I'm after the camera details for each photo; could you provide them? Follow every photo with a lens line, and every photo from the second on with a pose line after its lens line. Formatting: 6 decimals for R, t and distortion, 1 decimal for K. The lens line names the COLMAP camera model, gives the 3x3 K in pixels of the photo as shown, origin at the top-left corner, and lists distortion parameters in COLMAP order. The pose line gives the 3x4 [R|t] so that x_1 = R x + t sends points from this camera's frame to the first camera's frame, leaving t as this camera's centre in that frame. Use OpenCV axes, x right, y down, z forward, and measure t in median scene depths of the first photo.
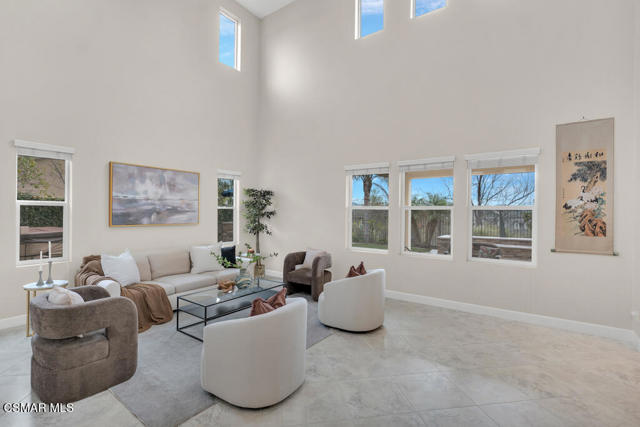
lens RADIAL K [[290.7, 0, 316.1], [0, 290.7, 213.1], [0, 0, 1]] dist [0.011388, -0.000006]
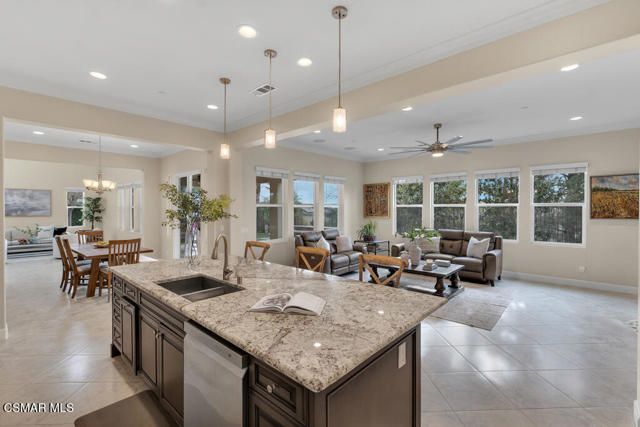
lens RADIAL K [[290.7, 0, 316.8], [0, 290.7, 214.4], [0, 0, 1]] dist [0.011388, -0.000006]
pose [[0.995456, 0.001774, -0.095210, 1.742498], [-0.000226, 0.999868, 0.016268, -0.007145], [0.095226, -0.016173, 0.995324, -0.889765]]
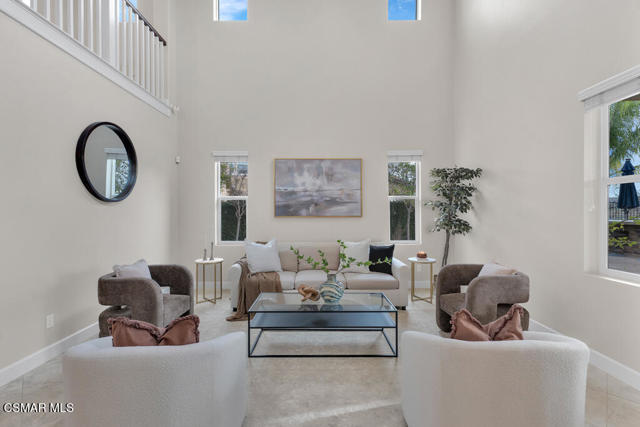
lens RADIAL K [[290.7, 0, 322.2], [0, 290.7, 210.8], [0, 0, 1]] dist [0.011388, -0.000006]
pose [[0.603823, -0.014636, -0.796984, 0.246364], [0.007250, 0.999891, -0.012869, 0.033263], [0.797085, 0.001992, 0.603864, 0.418519]]
